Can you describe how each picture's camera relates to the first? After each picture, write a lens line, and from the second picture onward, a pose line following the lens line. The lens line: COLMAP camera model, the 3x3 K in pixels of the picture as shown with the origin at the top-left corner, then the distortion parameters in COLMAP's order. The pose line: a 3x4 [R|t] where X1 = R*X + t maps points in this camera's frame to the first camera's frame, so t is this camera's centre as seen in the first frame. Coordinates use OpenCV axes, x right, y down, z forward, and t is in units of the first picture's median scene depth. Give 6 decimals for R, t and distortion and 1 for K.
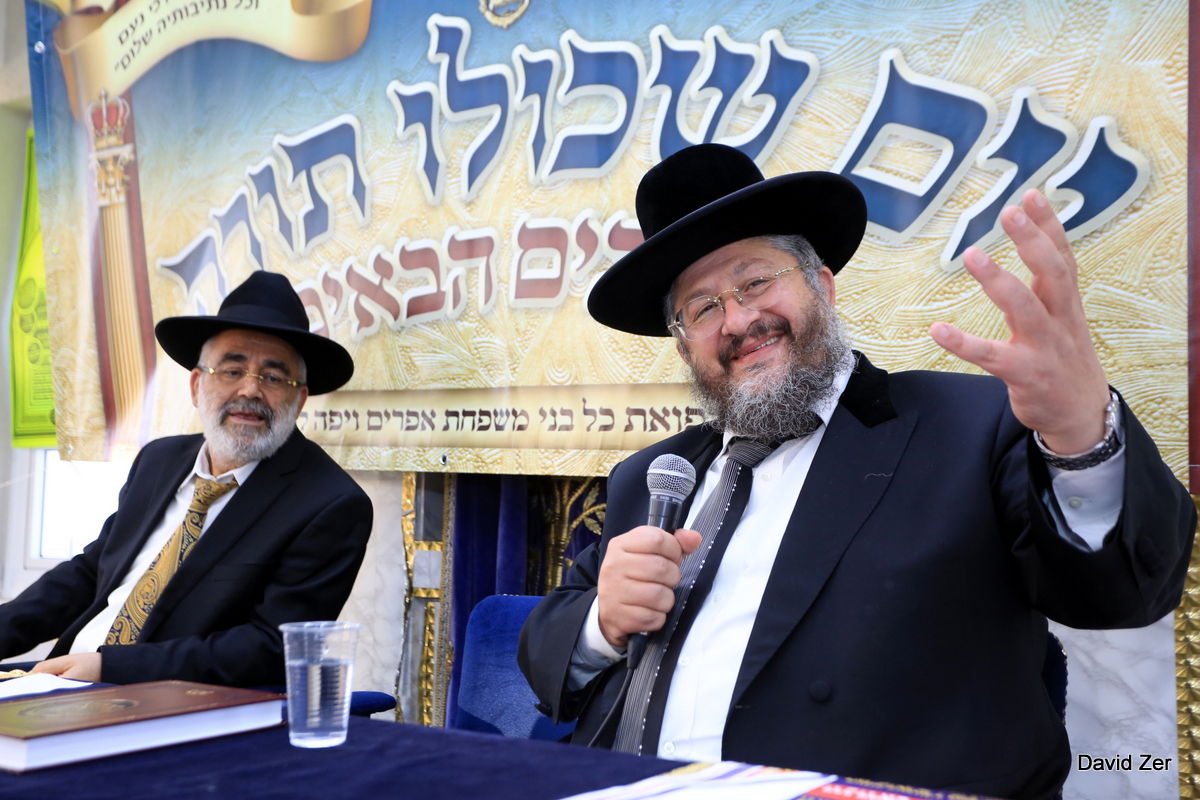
lens RADIAL K [[1293.9, 0, 599.1], [0, 1293.9, 401.9], [0, 0, 1]] dist [0.053141, 0.000000]
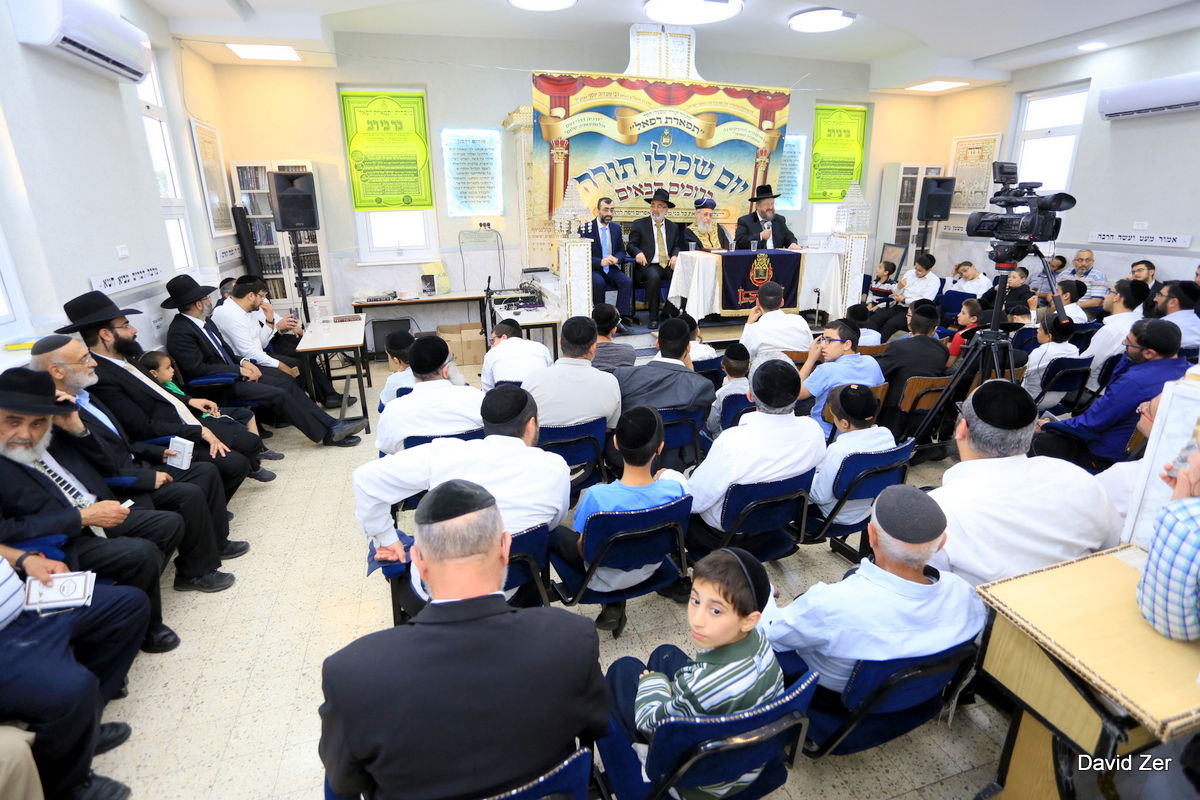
lens RADIAL K [[608.7, 0, 604.9], [0, 608.7, 403.8], [0, 0, 1]] dist [-0.066592, 0.025363]
pose [[0.651714, -0.263175, 0.711342, -2.619714], [-0.048159, 0.921620, 0.385094, -0.252627], [-0.756934, -0.285229, 0.587959, -0.802809]]
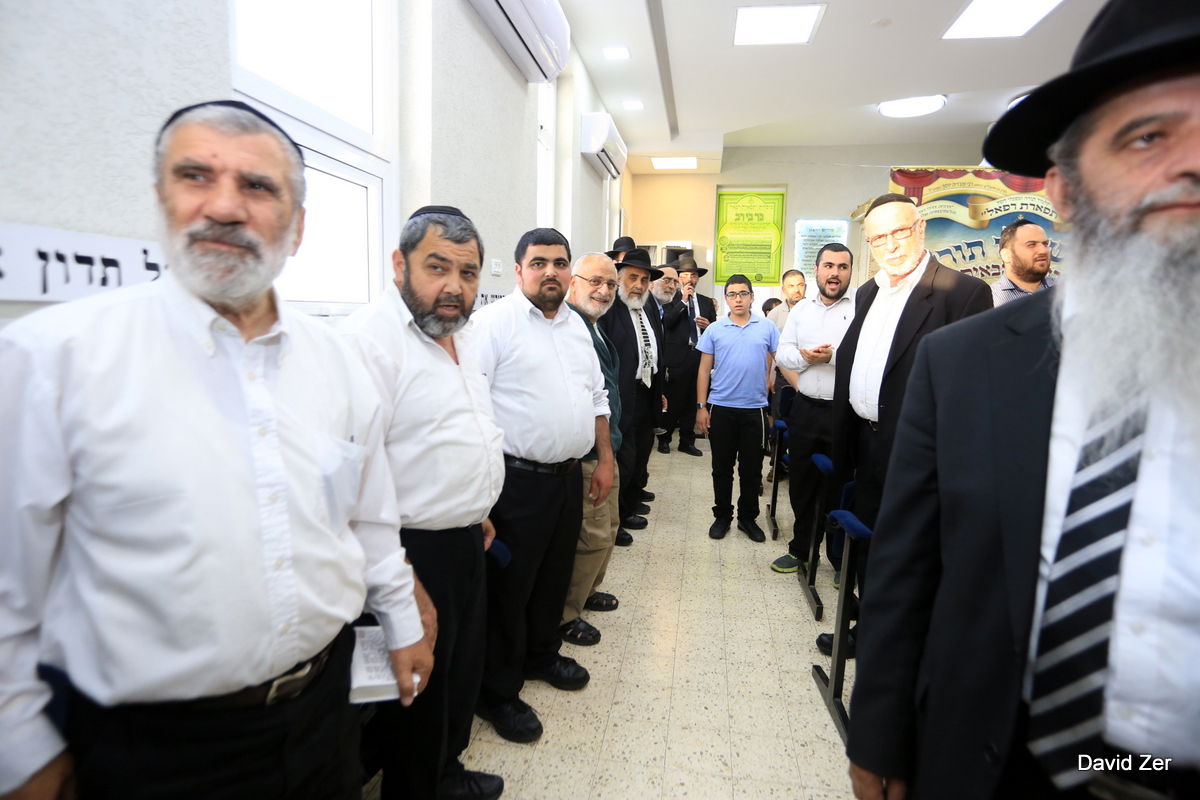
lens RADIAL K [[608.7, 0, 597.7], [0, 608.7, 405.8], [0, 0, 1]] dist [-0.066592, 0.025363]
pose [[0.926978, -0.055191, 0.371034, -3.121577], [-0.040772, 0.968433, 0.245916, -0.087448], [-0.372894, -0.243086, 0.895466, -1.029149]]
